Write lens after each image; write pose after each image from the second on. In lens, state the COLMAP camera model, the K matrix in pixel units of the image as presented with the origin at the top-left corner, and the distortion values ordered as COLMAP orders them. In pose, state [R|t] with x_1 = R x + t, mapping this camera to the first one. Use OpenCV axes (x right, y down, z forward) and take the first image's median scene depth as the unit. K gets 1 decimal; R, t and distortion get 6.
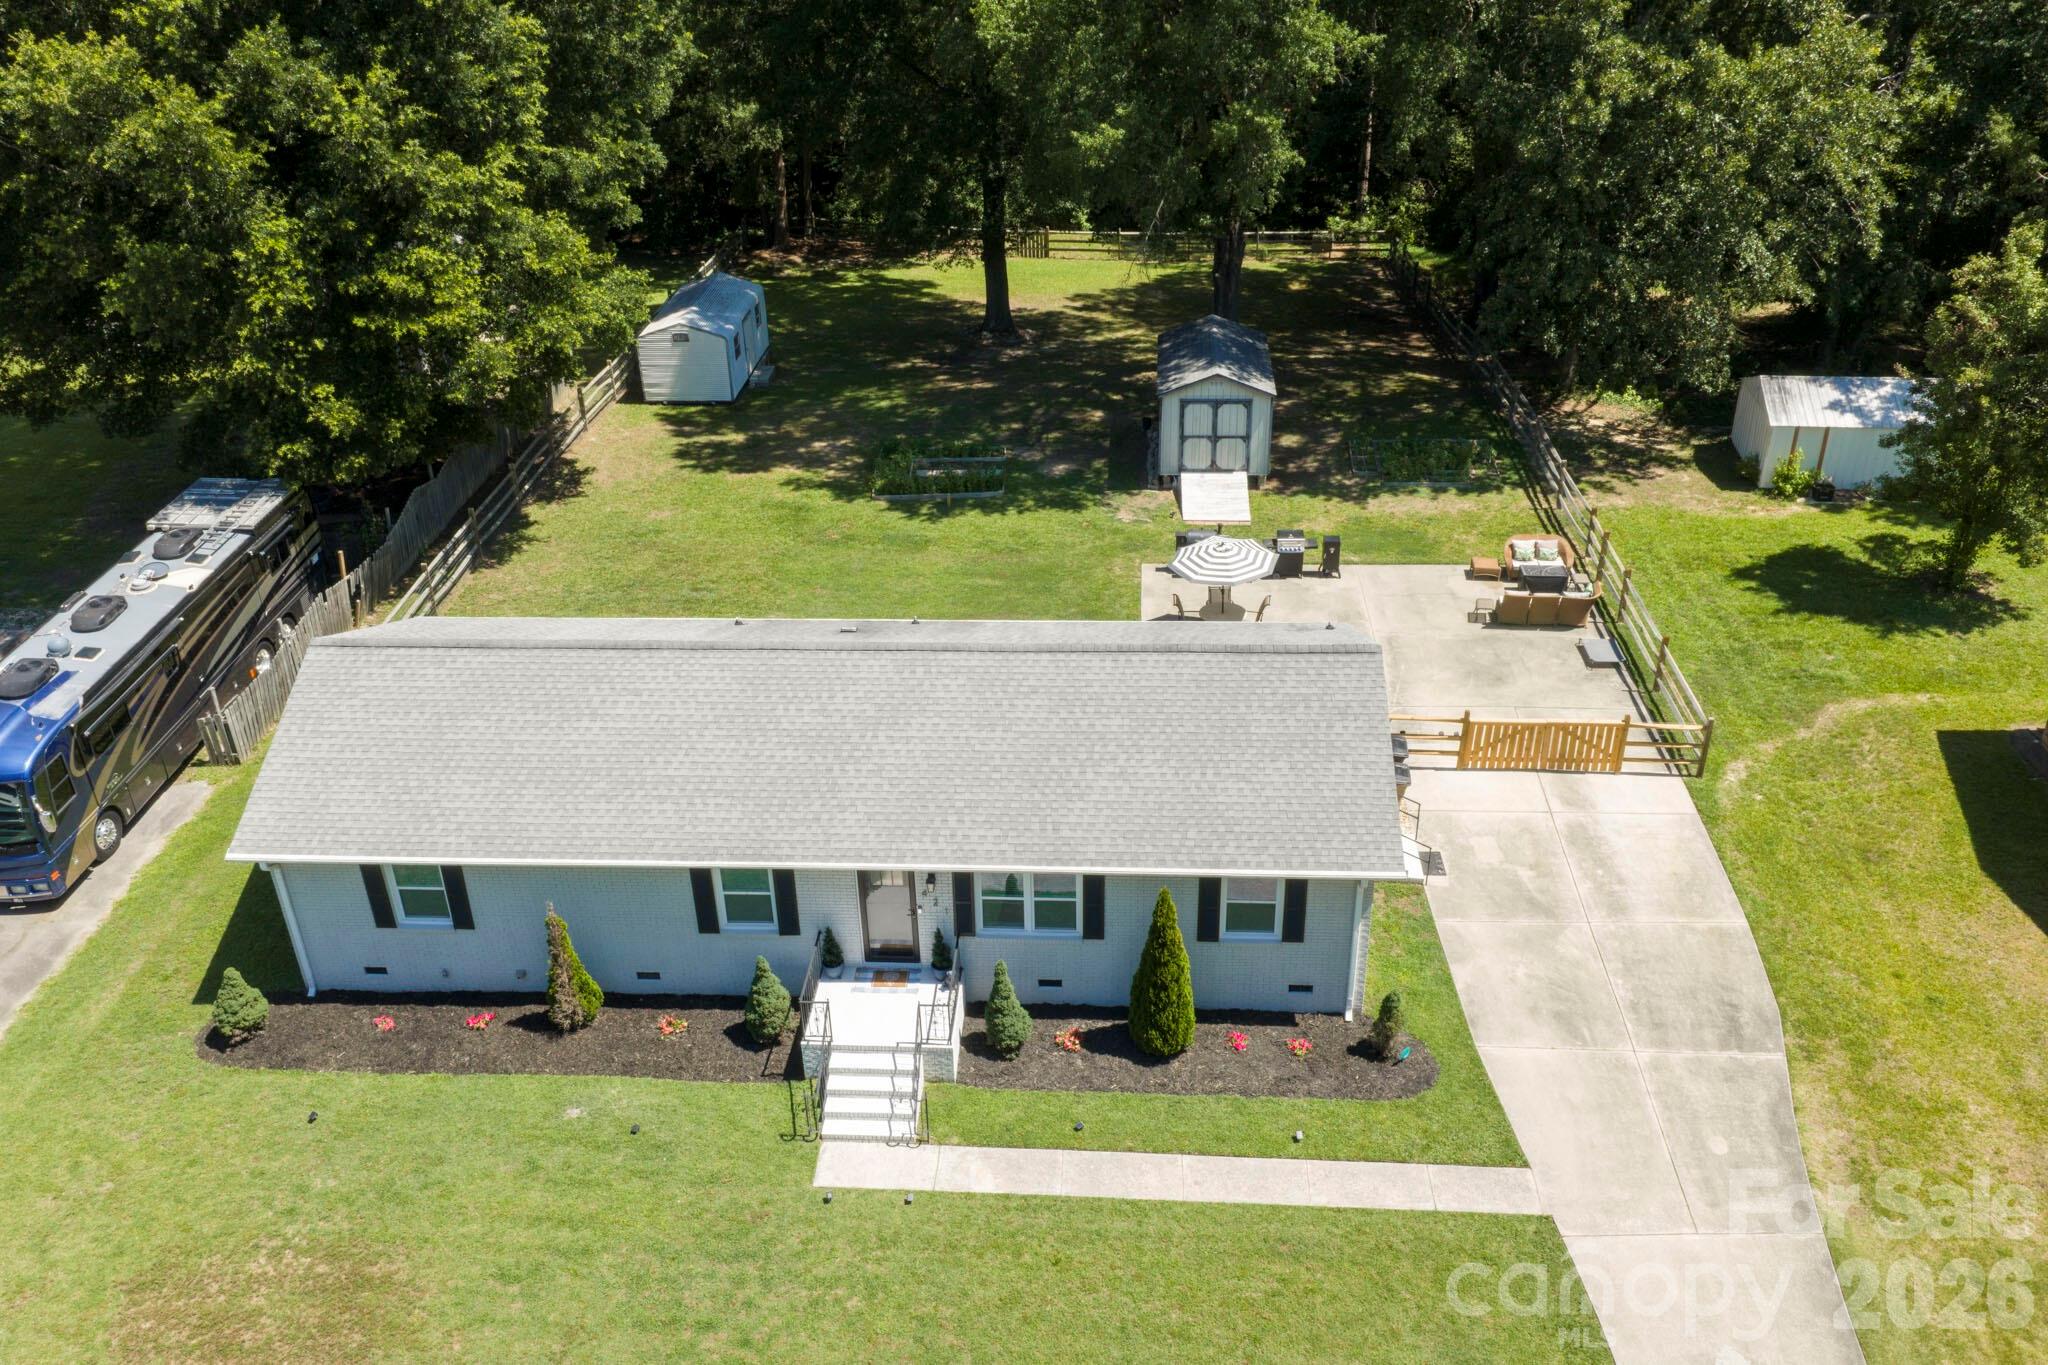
lens RADIAL K [[1686.1, 0, 1024.6], [0, 1686.1, 682.6], [0, 0, 1]] dist [0.003323, 0.001558]
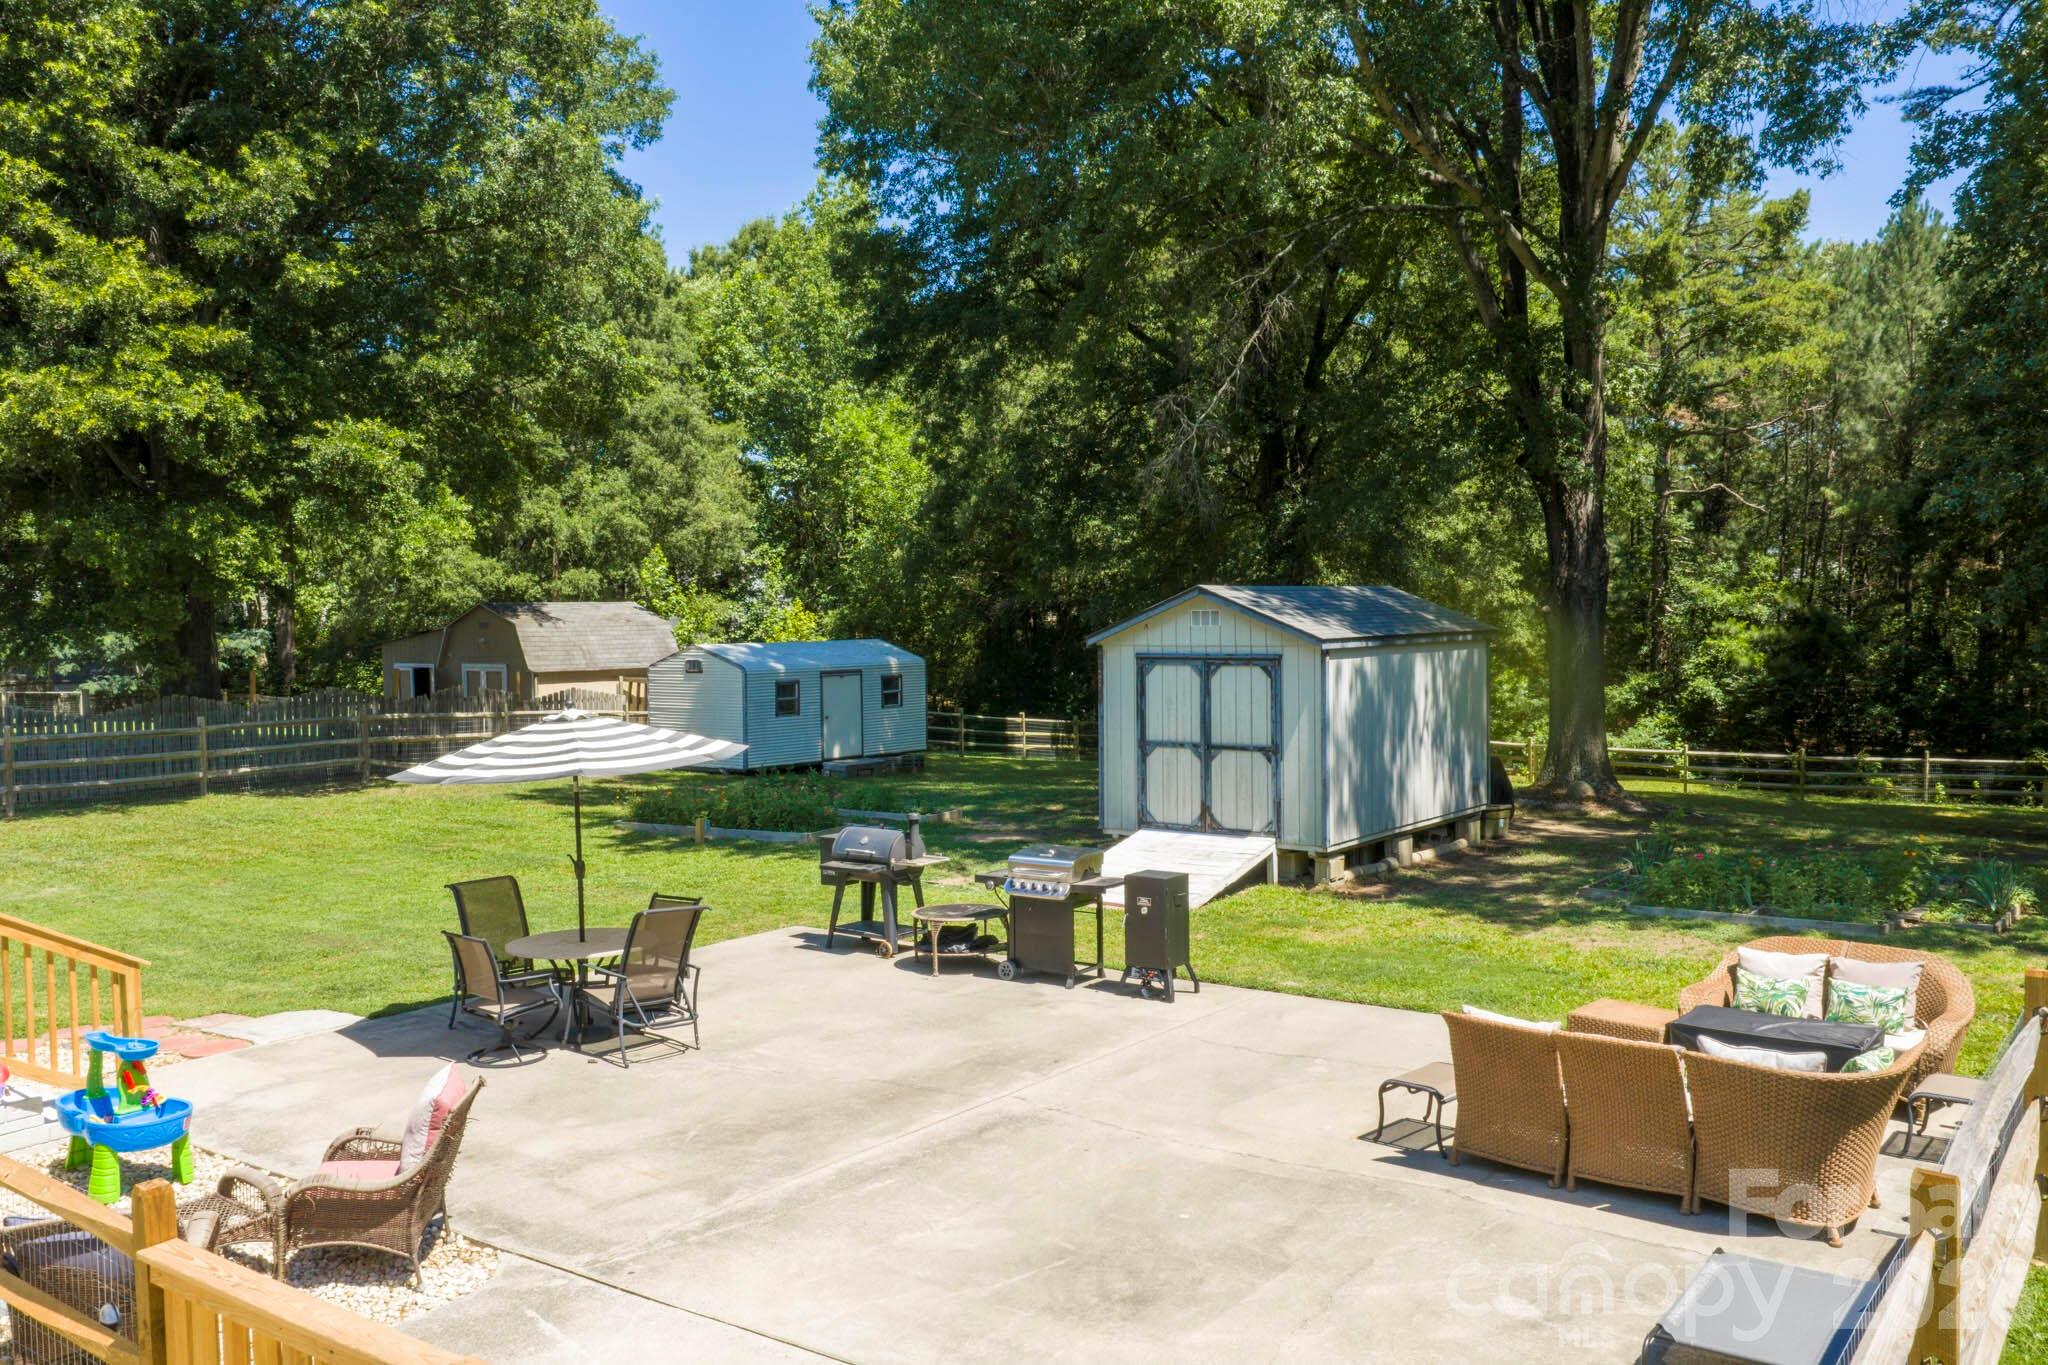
lens RADIAL K [[1686.1, 0, 1122.6], [0, 1686.1, 739.0], [0, 0, 1]] dist [0.003323, 0.001558]
pose [[0.864421, 0.052210, -0.500050, 0.309373], [-0.256794, 0.900924, -0.349847, 0.007340], [0.432242, 0.430825, 0.792185, 0.656232]]
